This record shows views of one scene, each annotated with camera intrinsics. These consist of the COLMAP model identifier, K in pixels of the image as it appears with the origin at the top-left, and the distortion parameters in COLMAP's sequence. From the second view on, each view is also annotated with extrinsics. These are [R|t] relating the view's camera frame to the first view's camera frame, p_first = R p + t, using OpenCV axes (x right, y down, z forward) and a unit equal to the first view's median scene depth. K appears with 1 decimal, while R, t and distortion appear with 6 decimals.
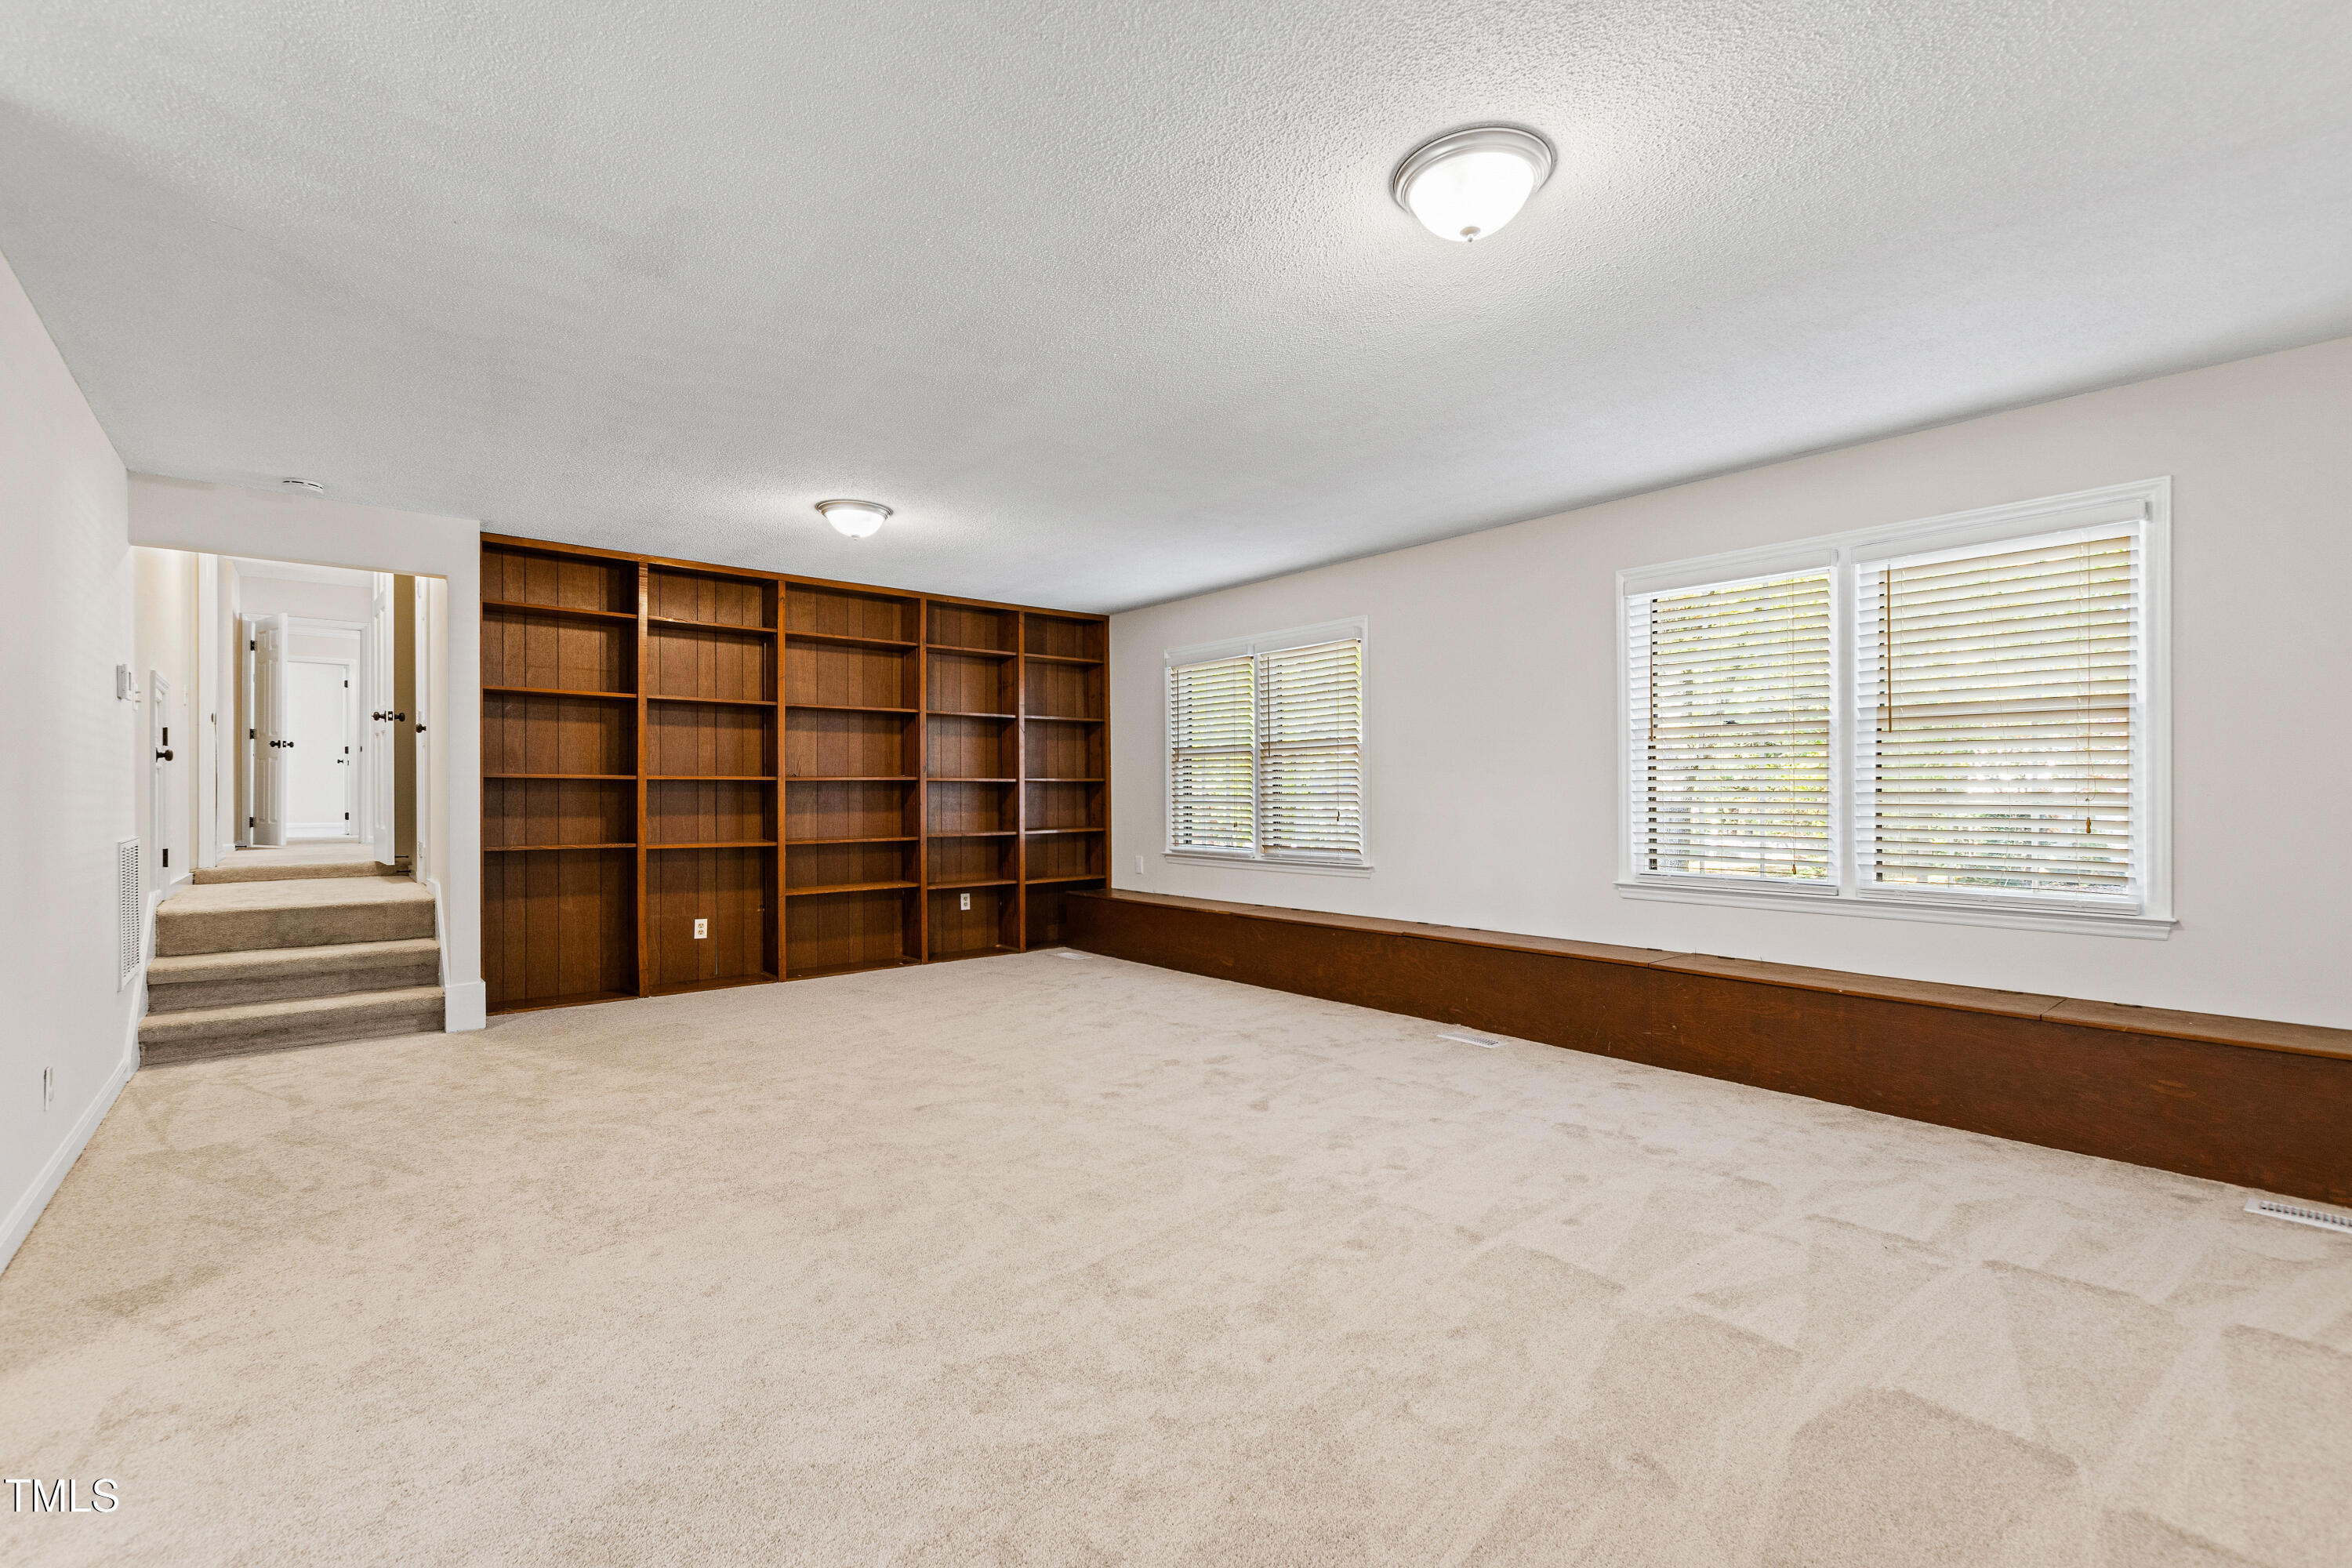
lens RADIAL K [[1032.1, 0, 1177.6], [0, 1032.1, 811.4], [0, 0, 1]] dist [0.011041, -0.000558]
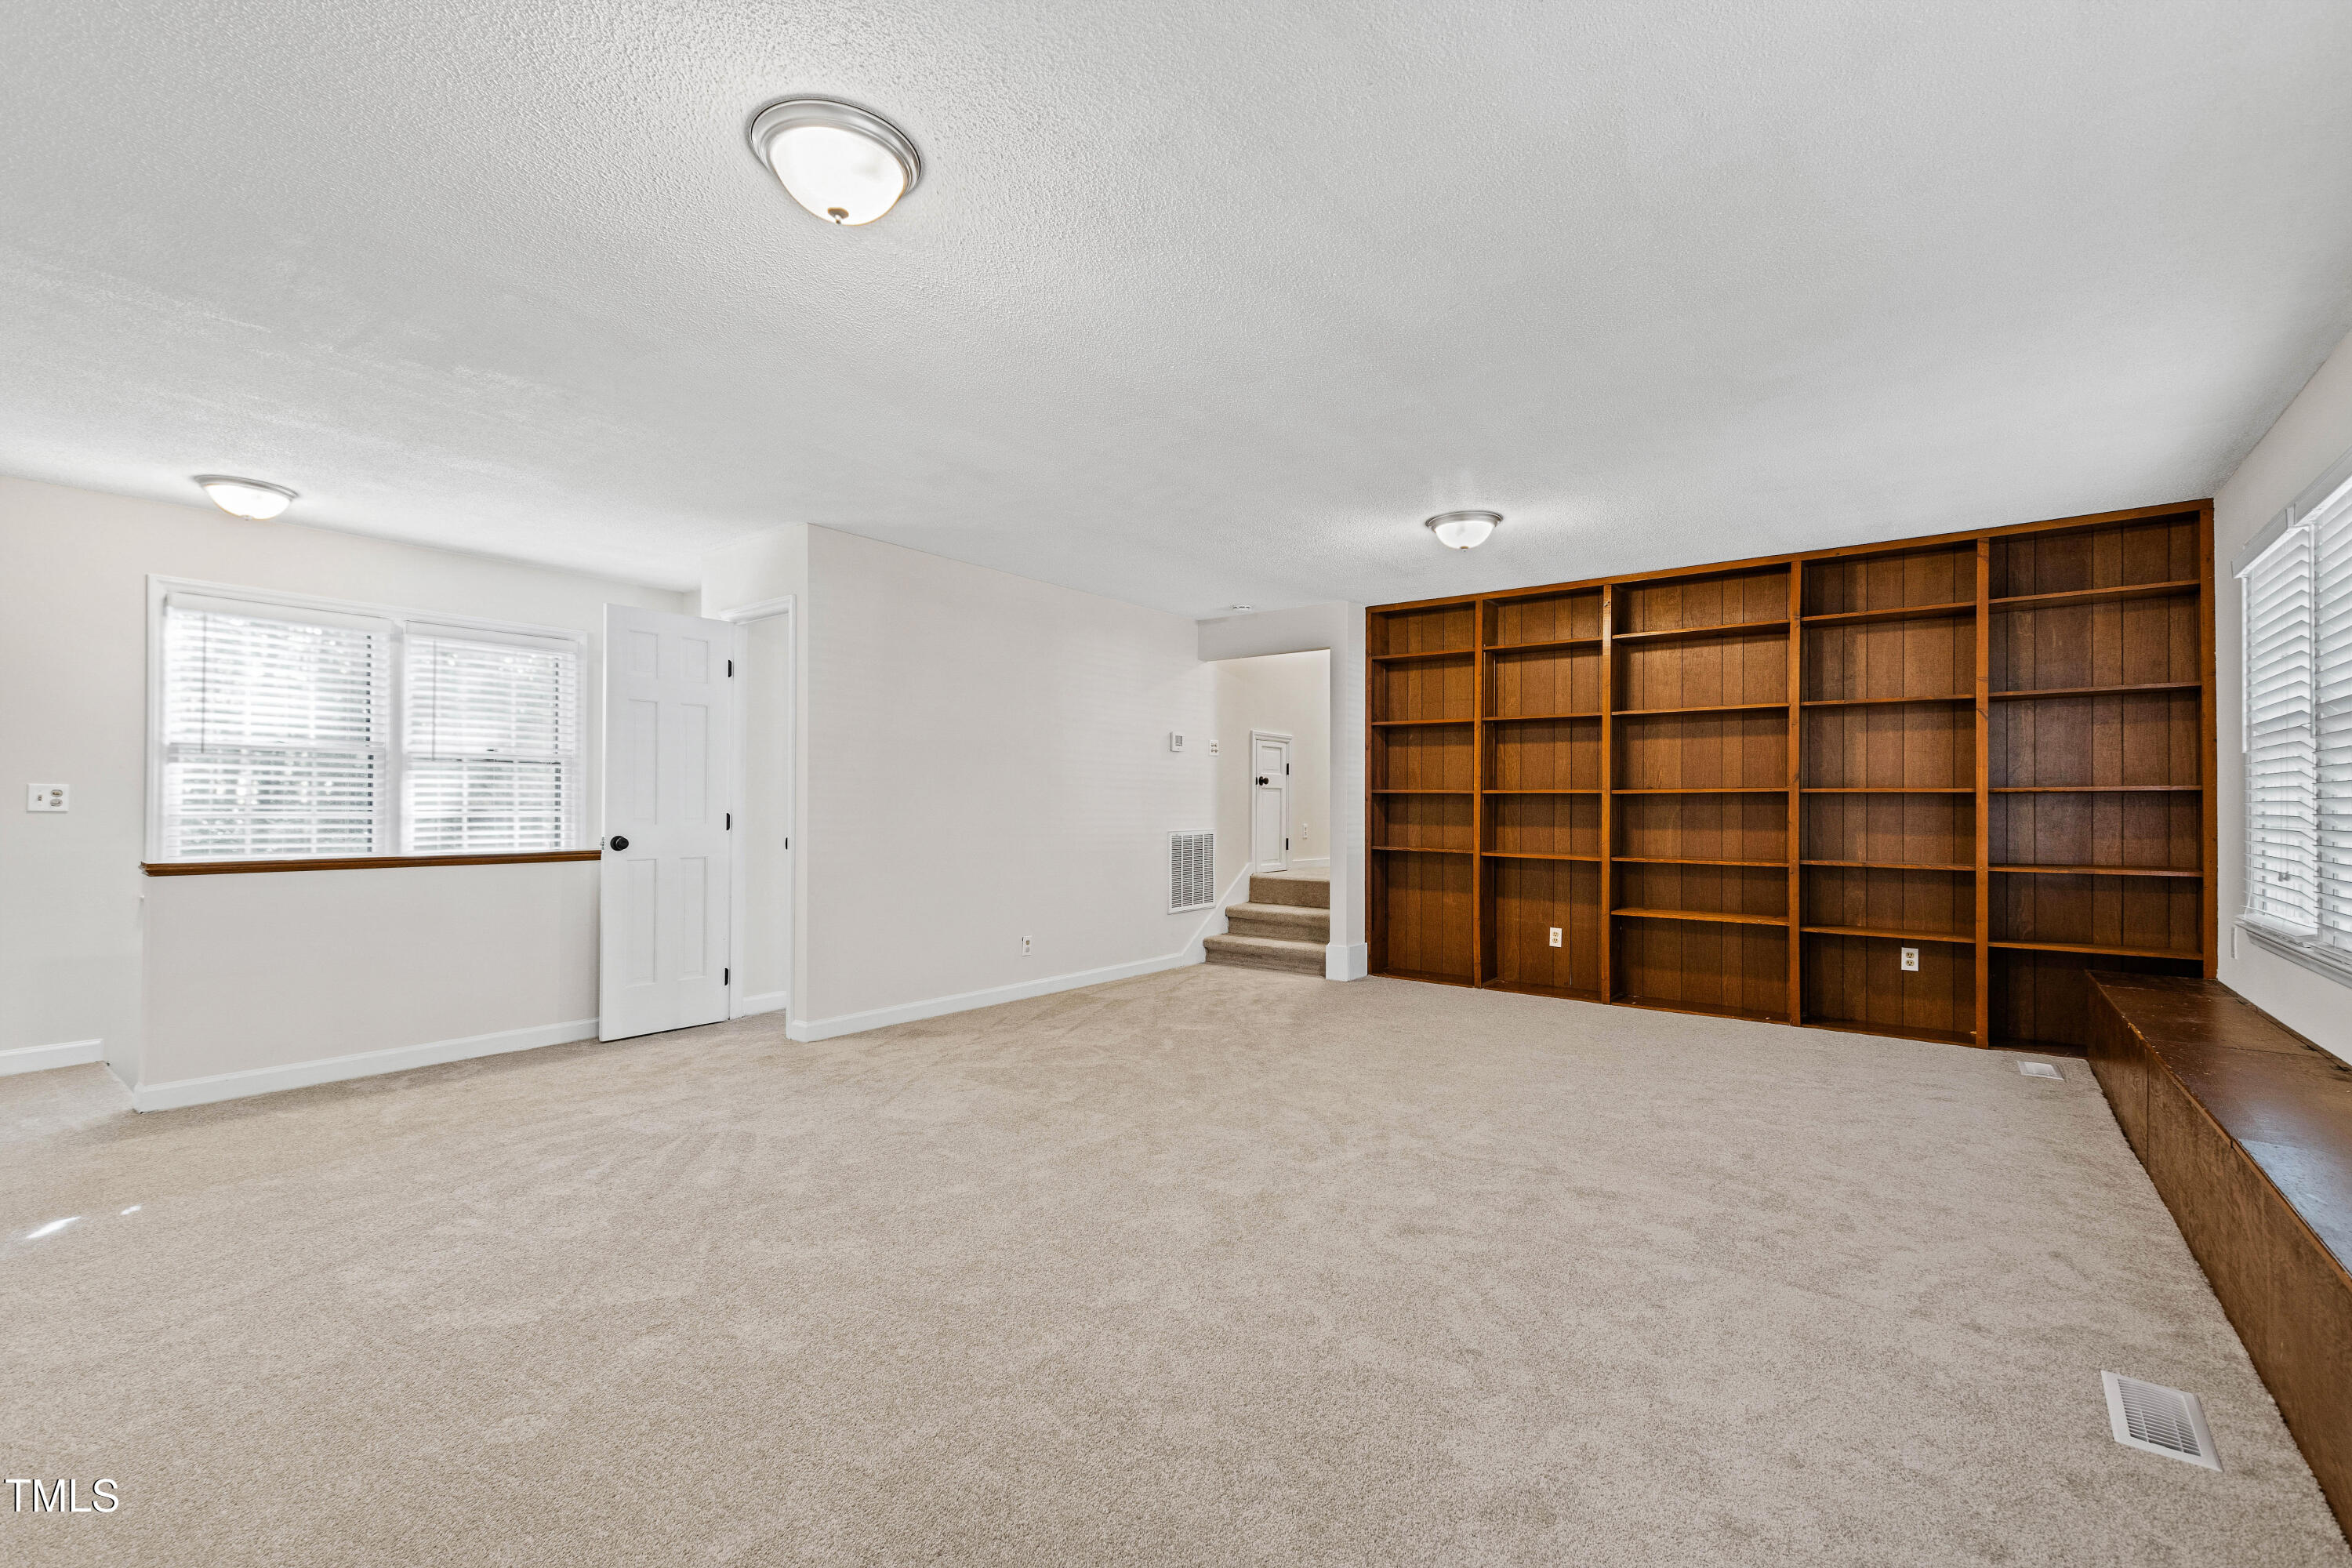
lens RADIAL K [[1032.1, 0, 1177.6], [0, 1032.1, 811.4], [0, 0, 1]] dist [0.011041, -0.000558]
pose [[0.207414, 0.010728, -0.978195, 0.439613], [-0.023586, 0.999704, 0.005963, -0.008951], [0.977969, 0.021835, 0.207605, 0.384628]]
